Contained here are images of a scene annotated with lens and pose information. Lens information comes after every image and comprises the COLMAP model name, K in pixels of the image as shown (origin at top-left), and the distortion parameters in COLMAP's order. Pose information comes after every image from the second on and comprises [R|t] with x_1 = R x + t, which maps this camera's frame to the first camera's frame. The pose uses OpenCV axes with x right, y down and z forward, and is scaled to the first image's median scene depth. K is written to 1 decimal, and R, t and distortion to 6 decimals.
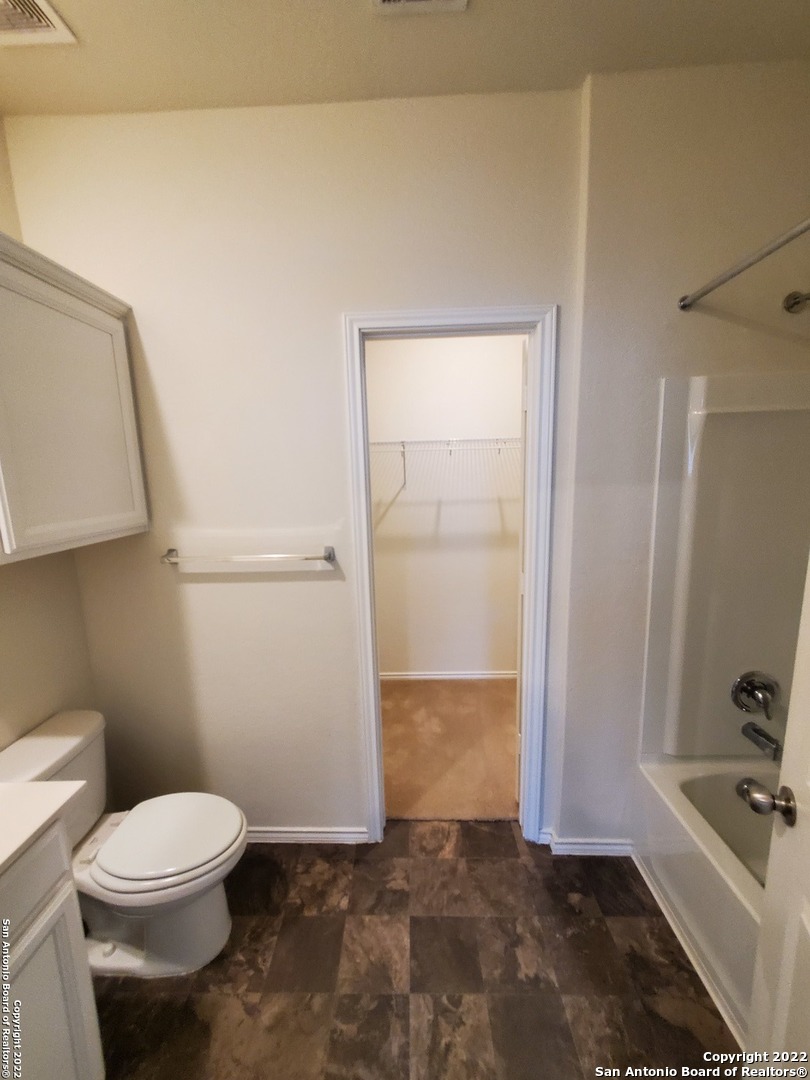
lens RADIAL K [[420.5, 0, 397.7], [0, 420.5, 543.8], [0, 0, 1]] dist [0.000003, 0.000025]
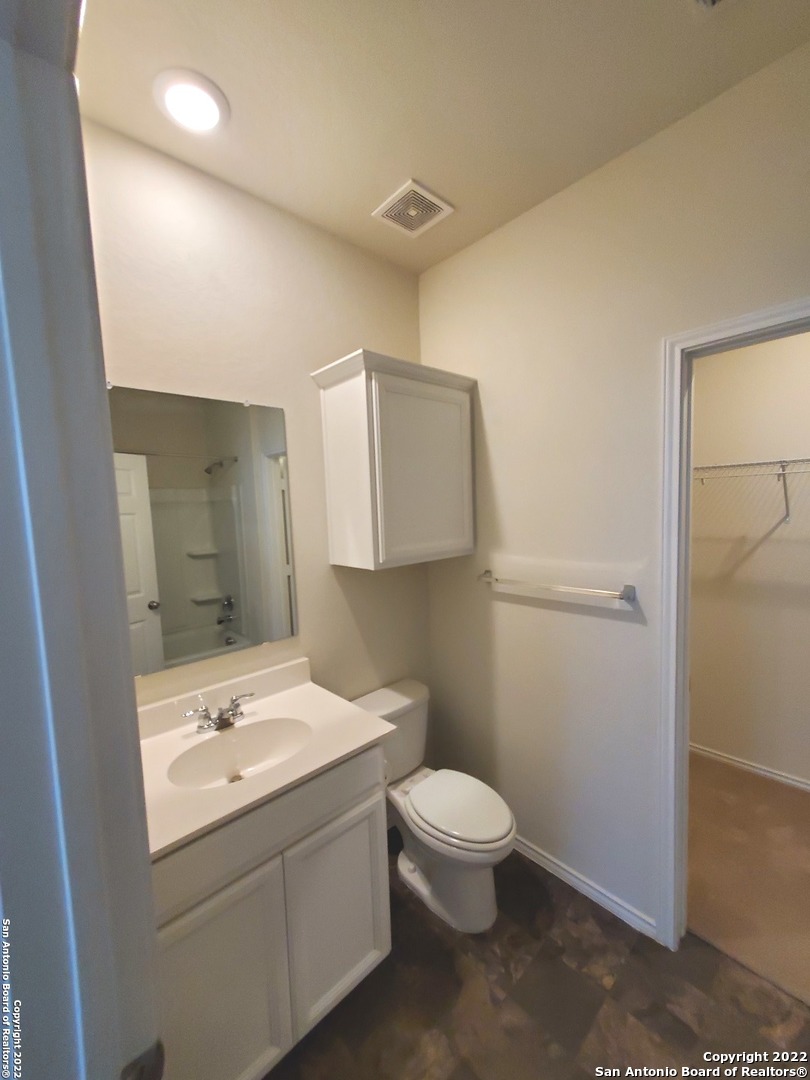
lens RADIAL K [[420.5, 0, 397.7], [0, 420.5, 543.8], [0, 0, 1]] dist [0.000003, 0.000025]
pose [[0.691501, 0.060886, -0.719805, 0.153422], [-0.102293, 0.994654, -0.014136, -0.020664], [0.715096, 0.083406, 0.694032, -0.026946]]
